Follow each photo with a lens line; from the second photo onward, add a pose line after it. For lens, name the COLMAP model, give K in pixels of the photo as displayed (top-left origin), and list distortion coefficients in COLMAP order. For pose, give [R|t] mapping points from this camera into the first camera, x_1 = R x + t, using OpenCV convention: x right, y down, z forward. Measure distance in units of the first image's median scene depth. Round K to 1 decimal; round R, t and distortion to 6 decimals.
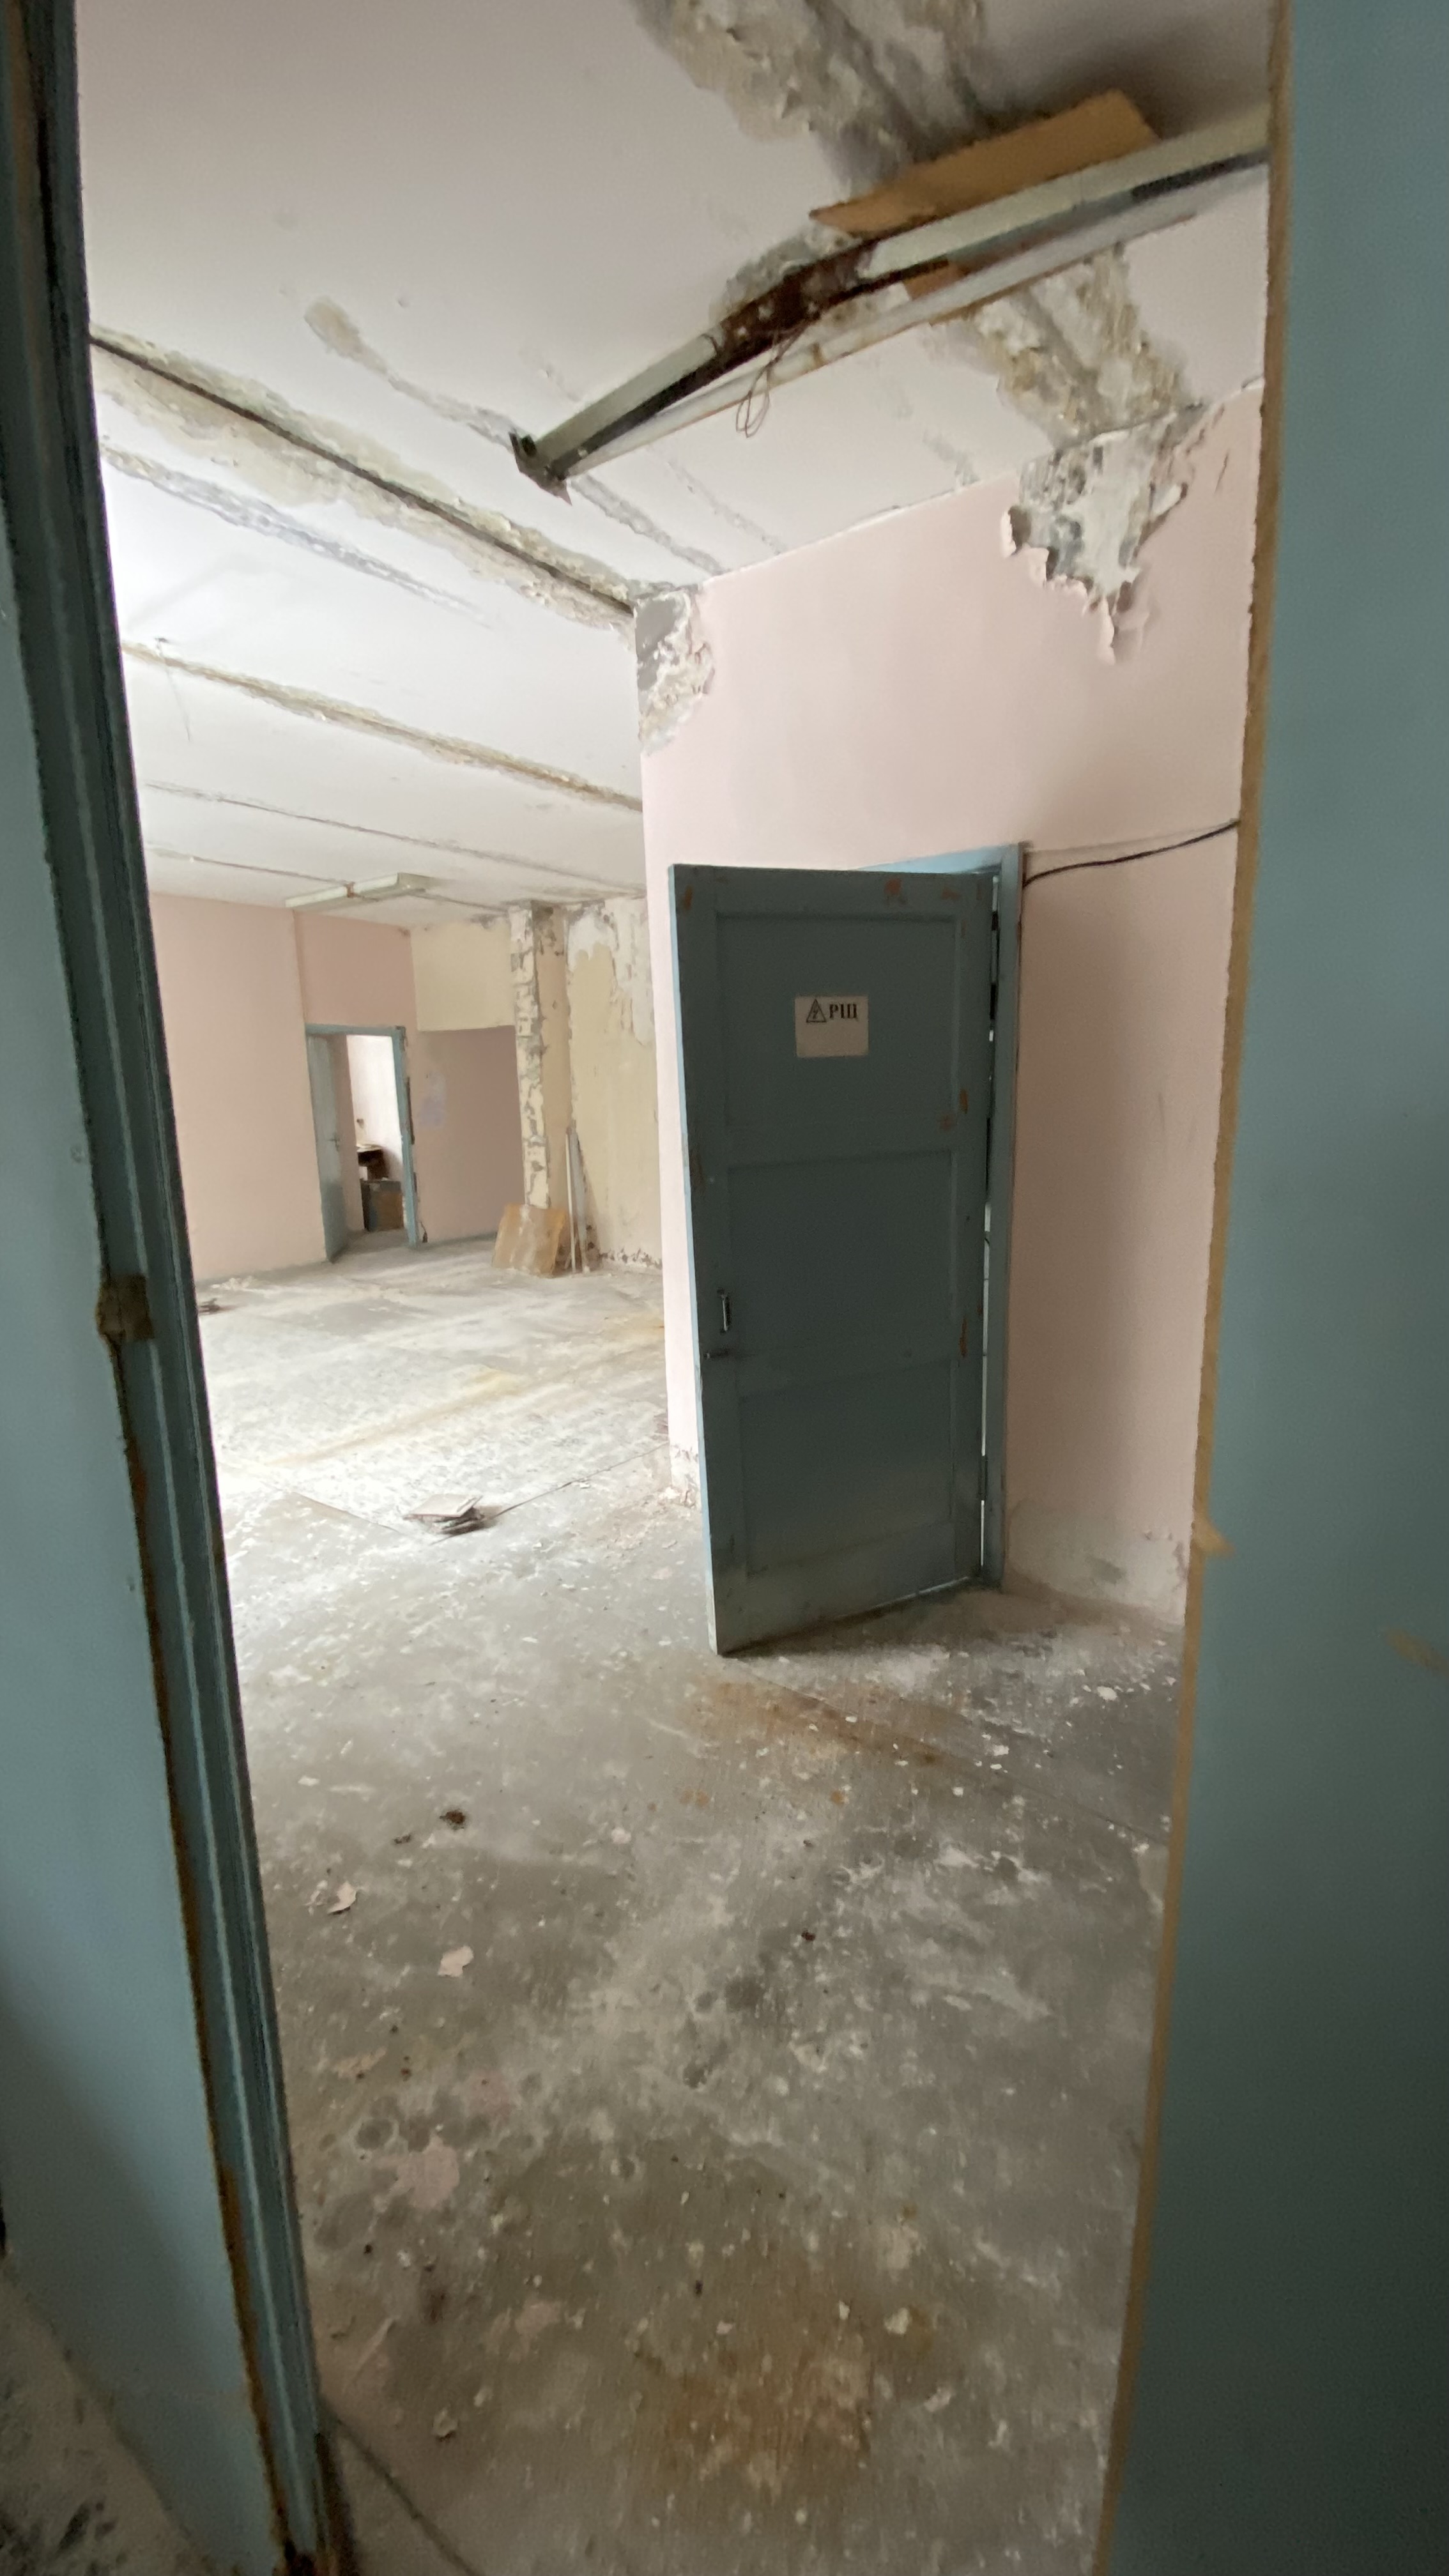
lens RADIAL K [[1051.8, 0, 762.0], [0, 1051.8, 1319.5], [0, 0, 1]] dist [0.023526, -0.023225]
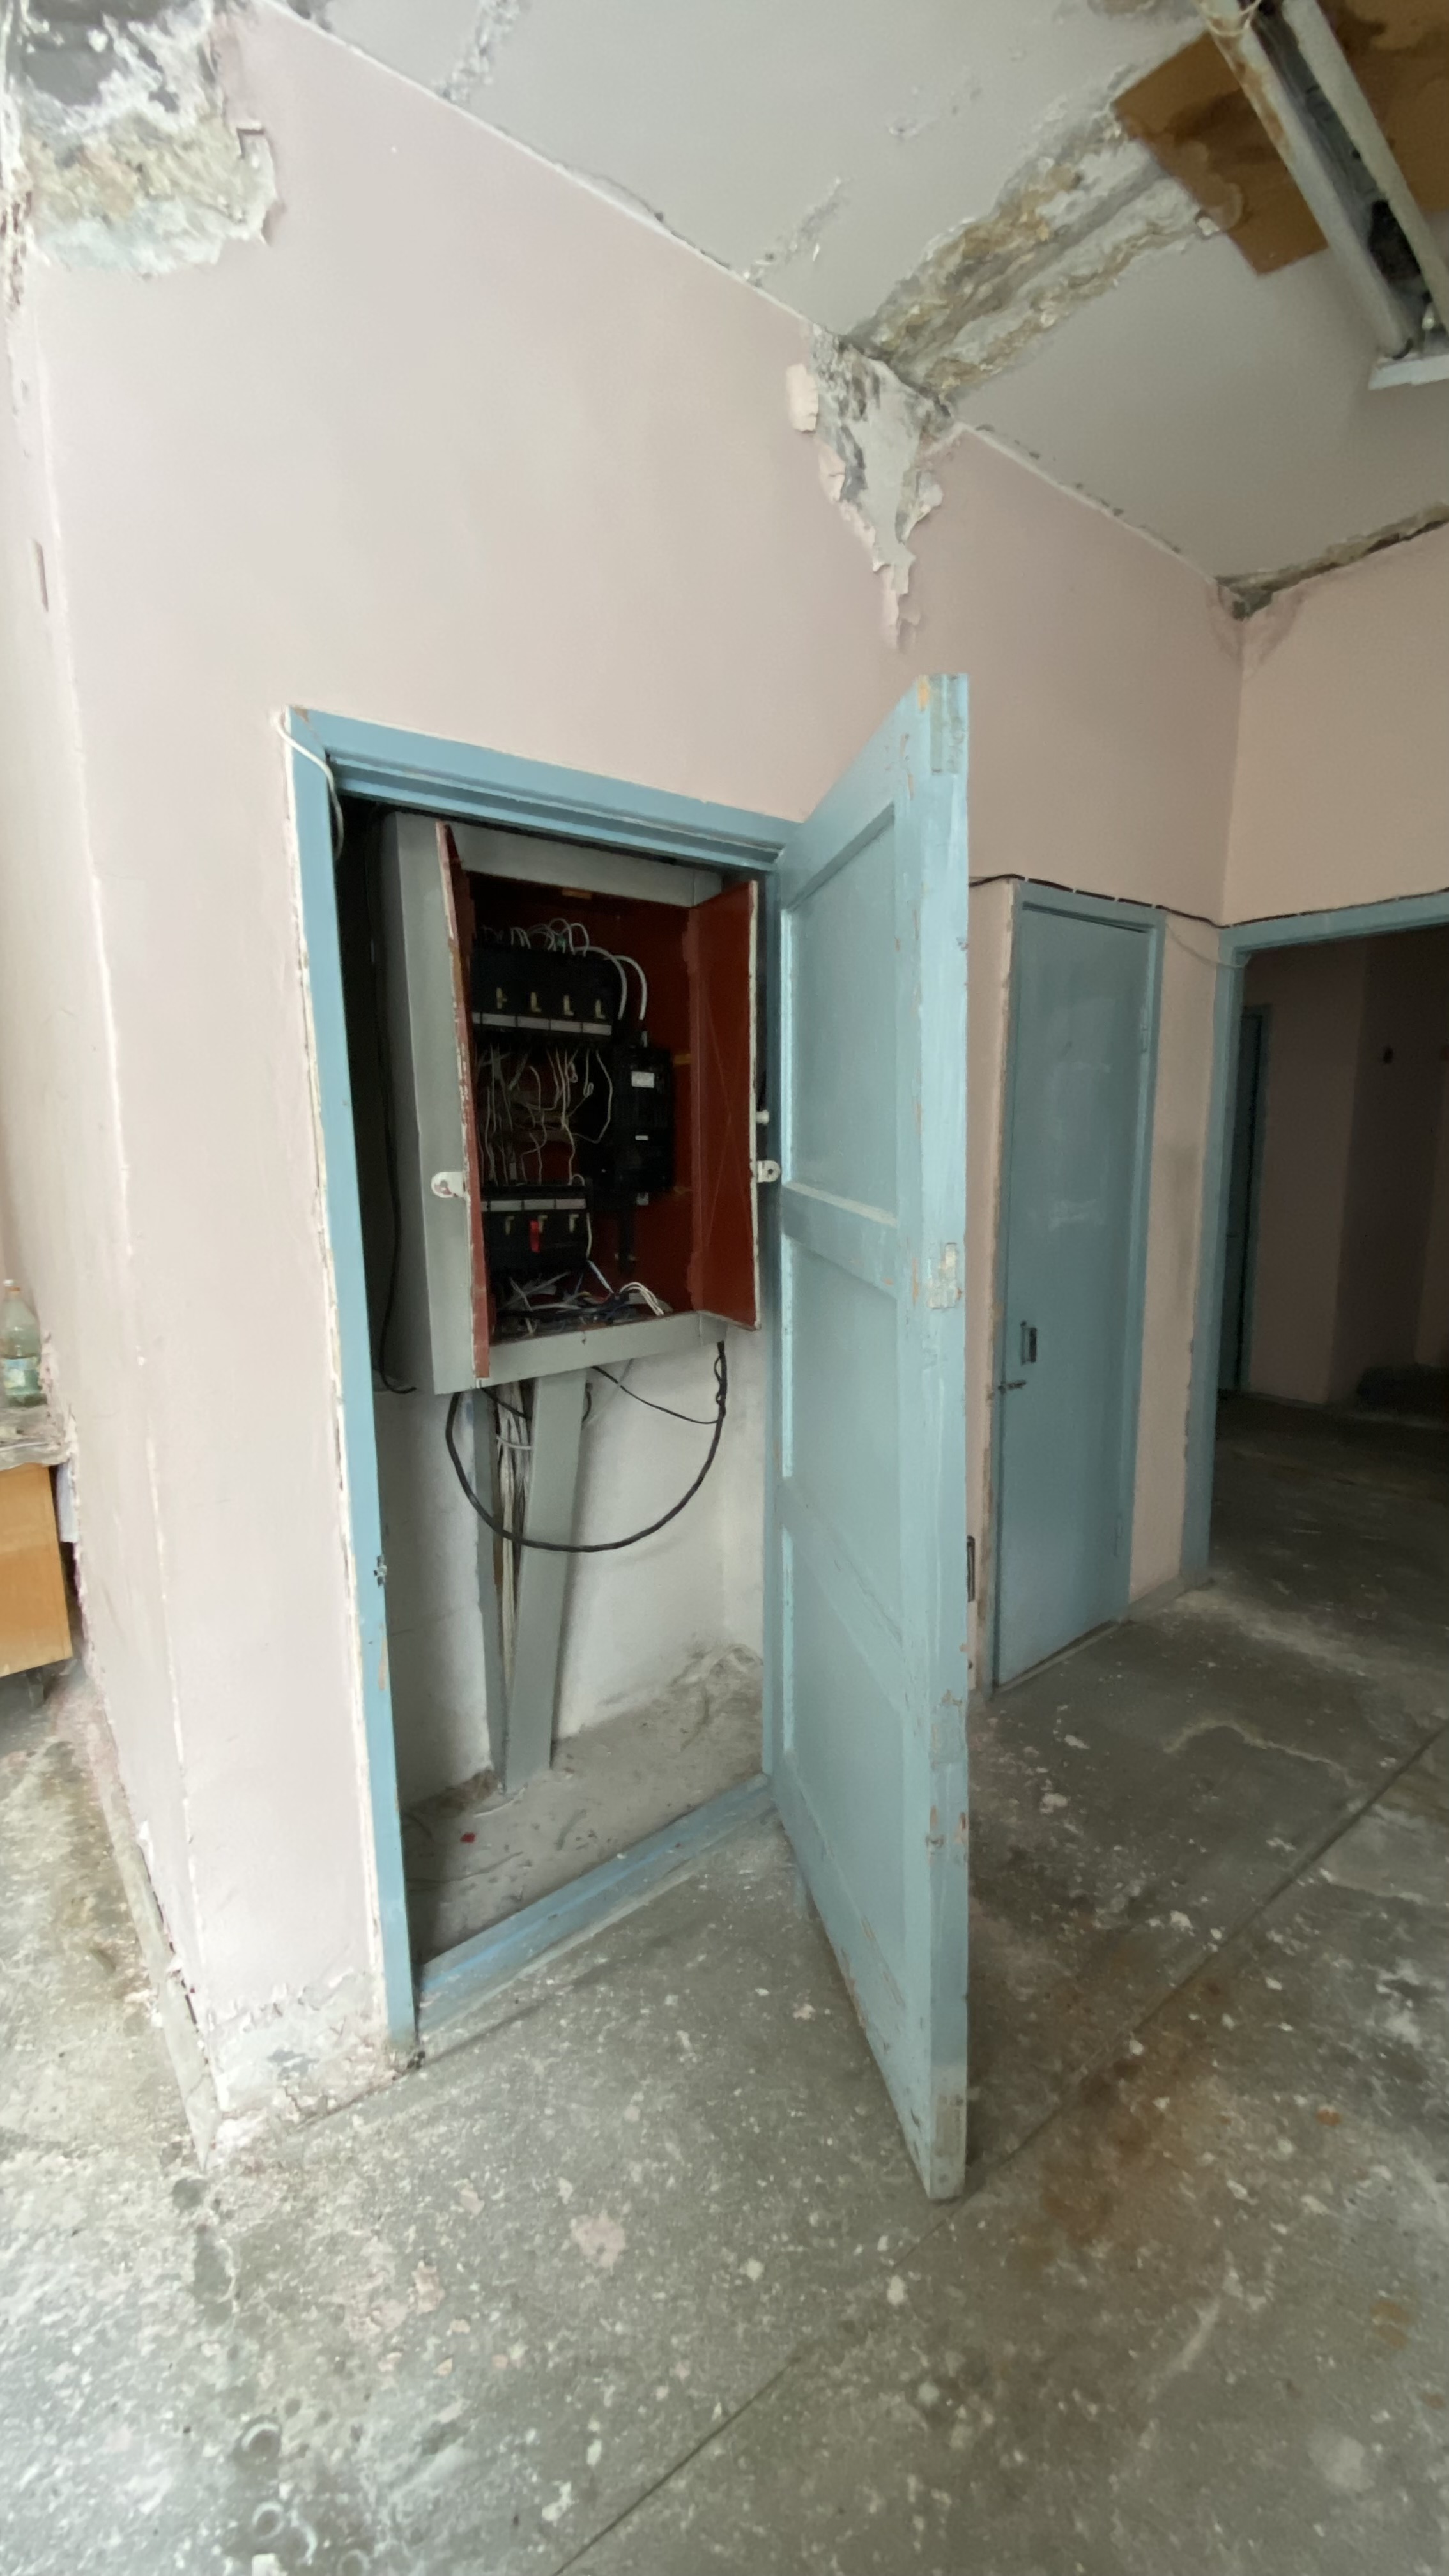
lens RADIAL K [[1056.3, 0, 724.5], [0, 1056.3, 1288.0], [0, 0, 1]] dist [0.023633, -0.021256]
pose [[0.259946, -0.136575, 0.955916, -0.343313], [0.219033, 0.972483, 0.079379, -0.126955], [-0.940453, 0.188743, 0.282708, 0.574817]]
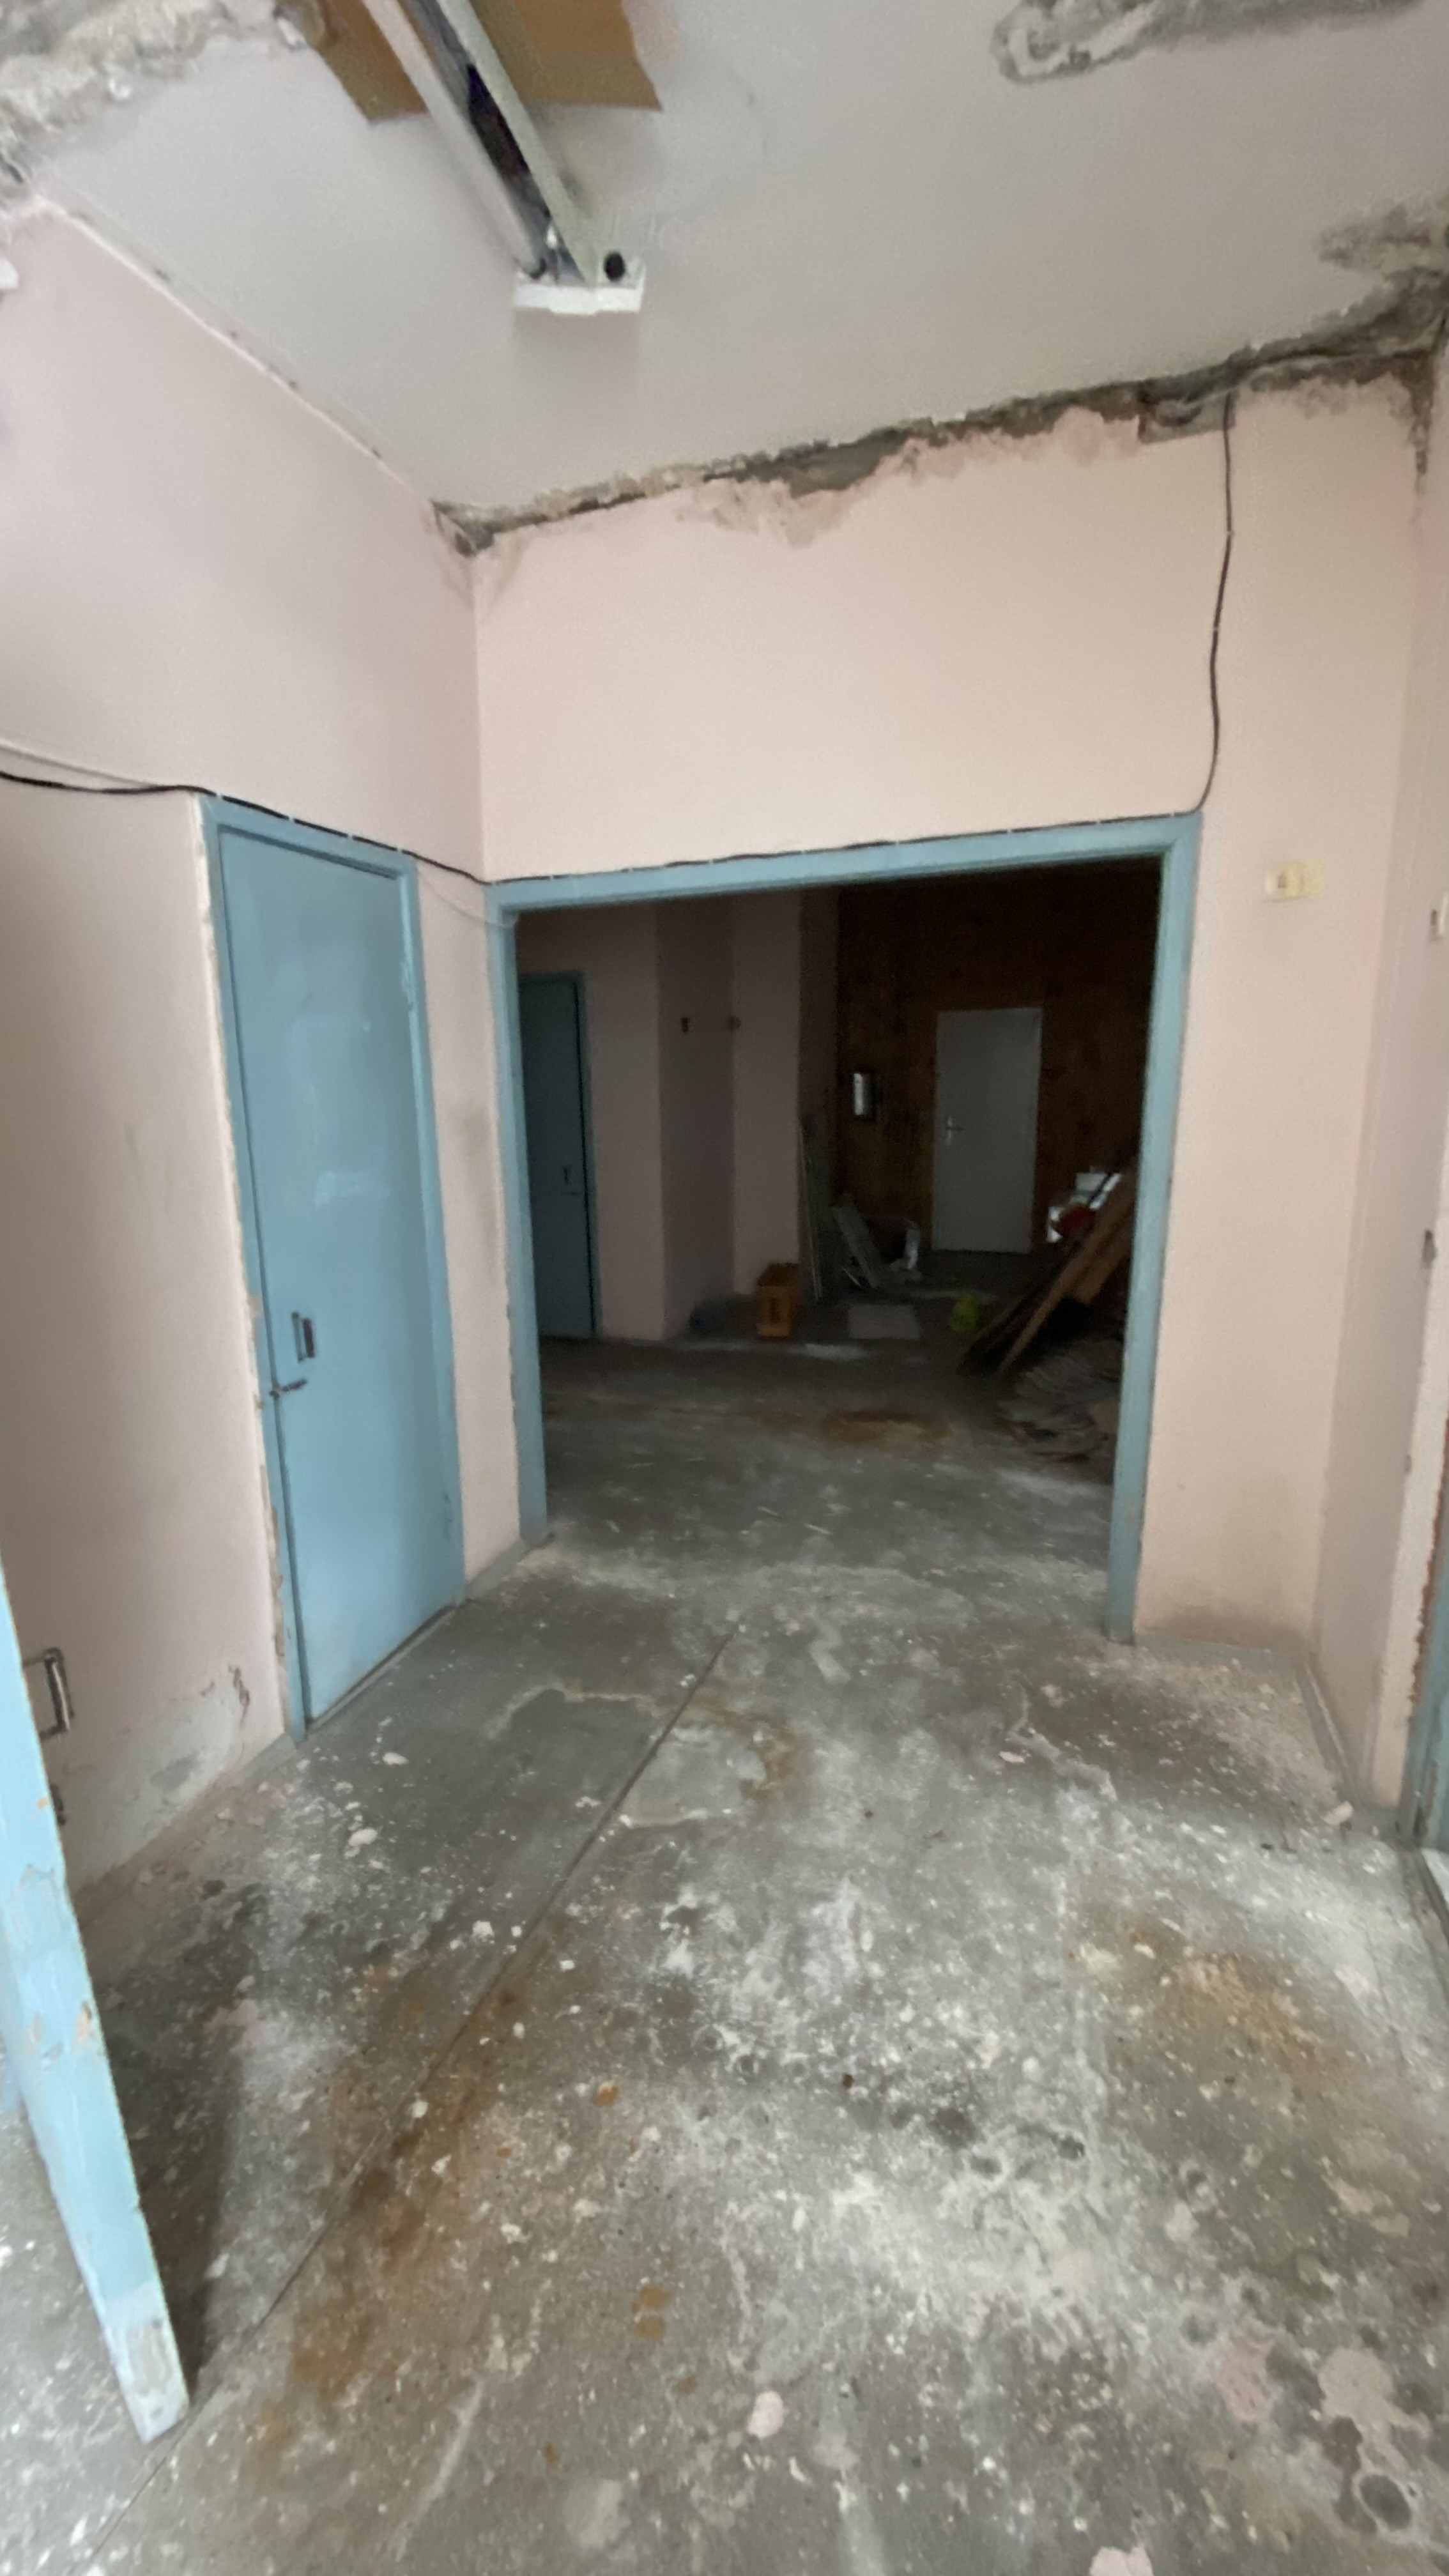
lens RADIAL K [[1056.3, 0, 724.5], [0, 1056.3, 1288.0], [0, 0, 1]] dist [0.023633, -0.021256]
pose [[-0.280646, -0.172537, 0.944176, -0.283949], [0.227146, 0.943827, 0.239990, -0.113339], [-0.932546, 0.281818, -0.225690, 0.499190]]
